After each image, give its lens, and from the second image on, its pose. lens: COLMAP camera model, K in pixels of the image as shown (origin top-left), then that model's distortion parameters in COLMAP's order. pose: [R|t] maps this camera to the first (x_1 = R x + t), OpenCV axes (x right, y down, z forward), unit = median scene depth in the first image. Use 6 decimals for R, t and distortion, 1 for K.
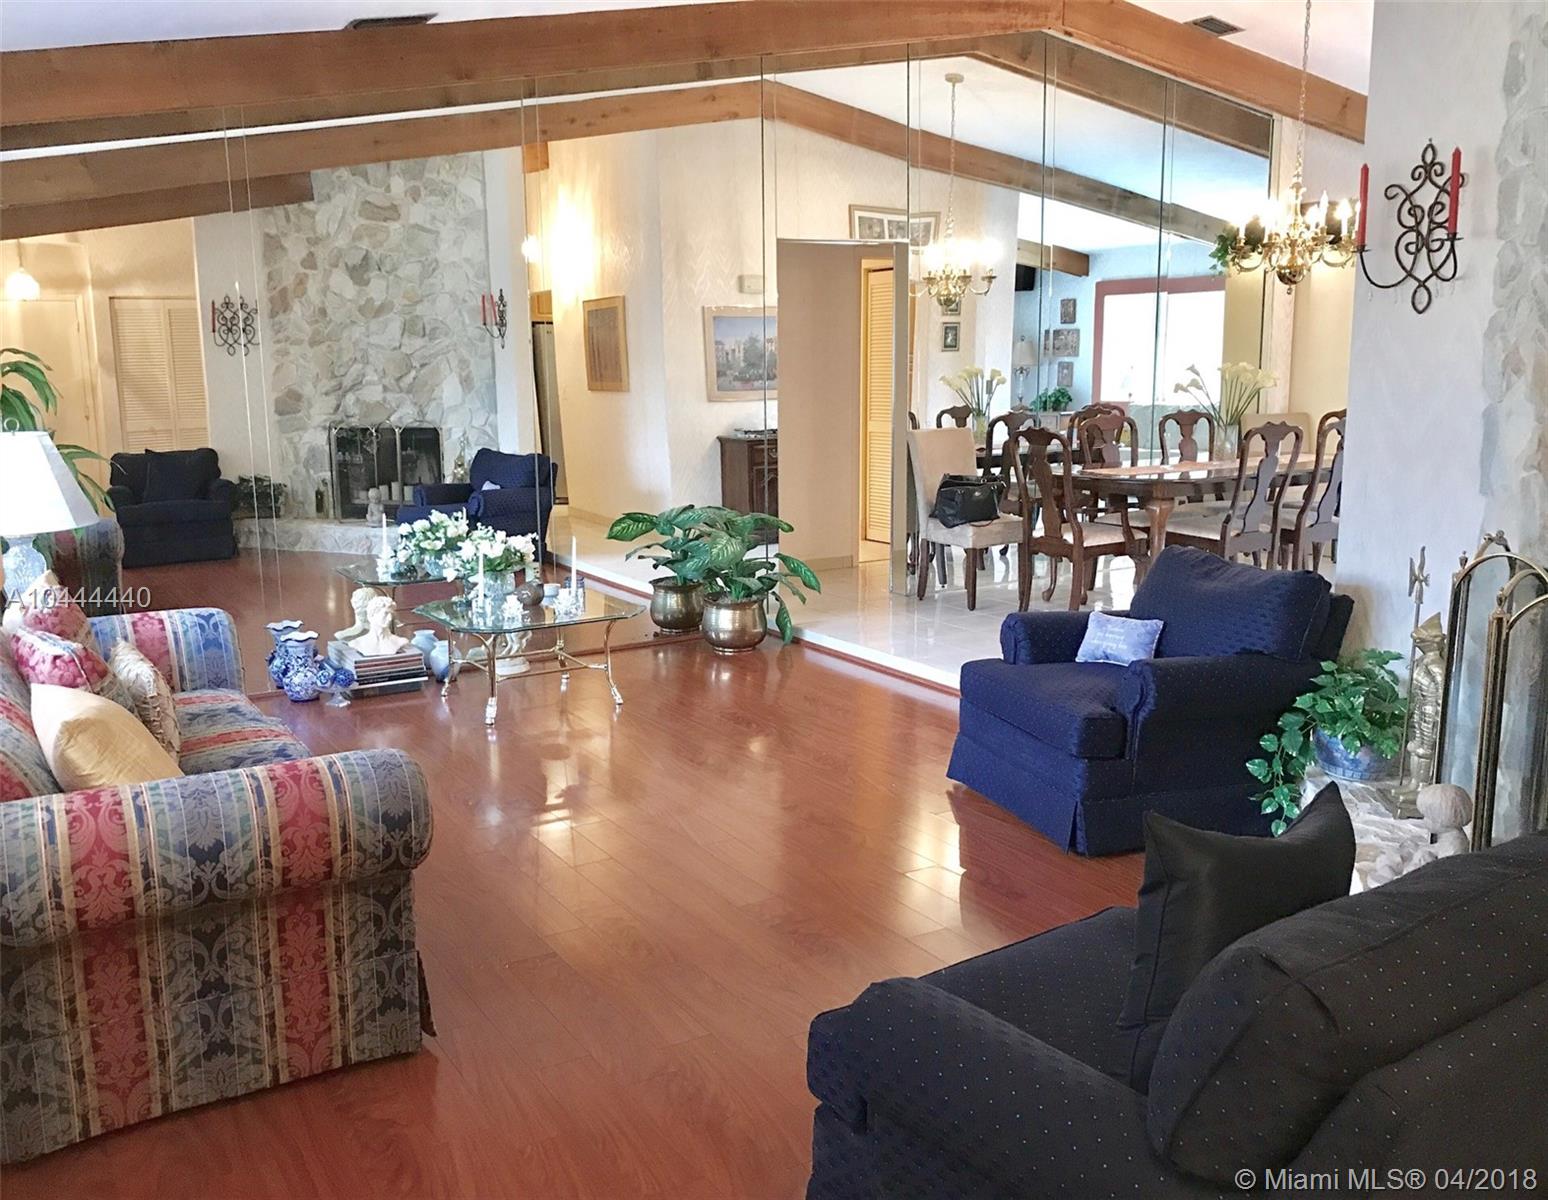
lens RADIAL K [[1351.0, 0, 774.0], [0, 1351.0, 600.0], [0, 0, 1]] dist [0.102903, -0.175196]
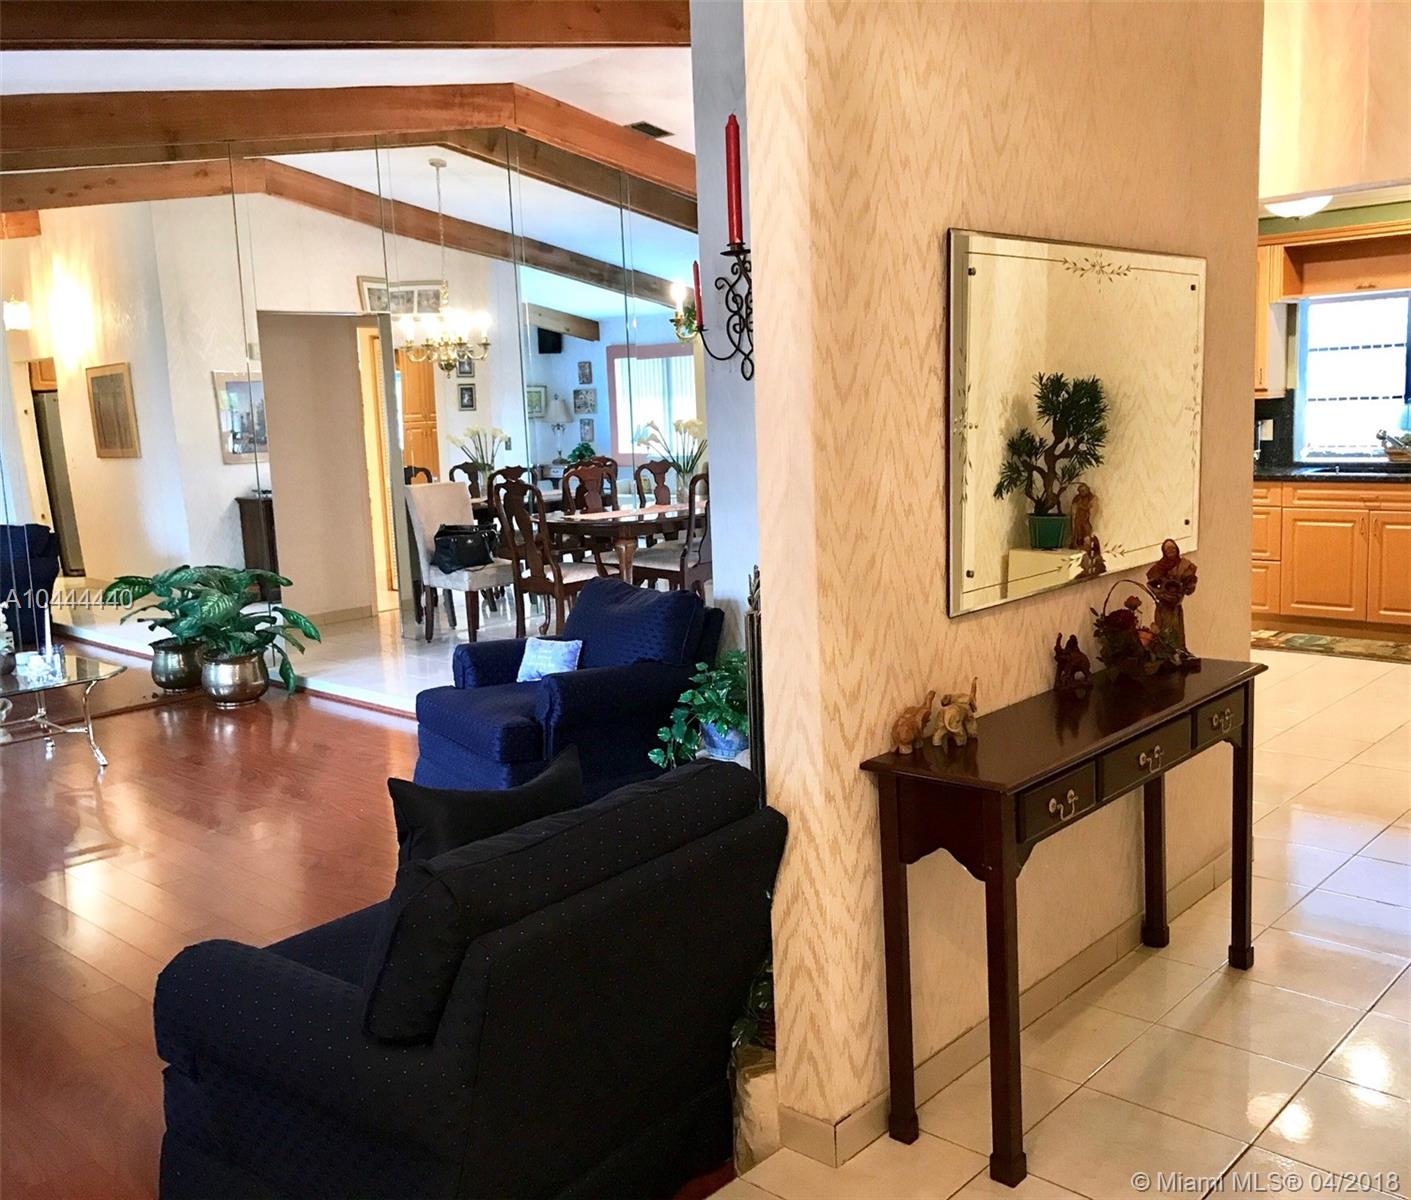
lens RADIAL K [[1311.5, 0, 741.1], [0, 1311.5, 586.0], [0, 0, 1]] dist [0.132083, -0.230952]
pose [[0.961462, -0.060626, 0.268170, 0.071616], [0.072909, 0.996686, -0.036075, 0.011916], [-0.265095, 0.054236, 0.962696, -0.080622]]
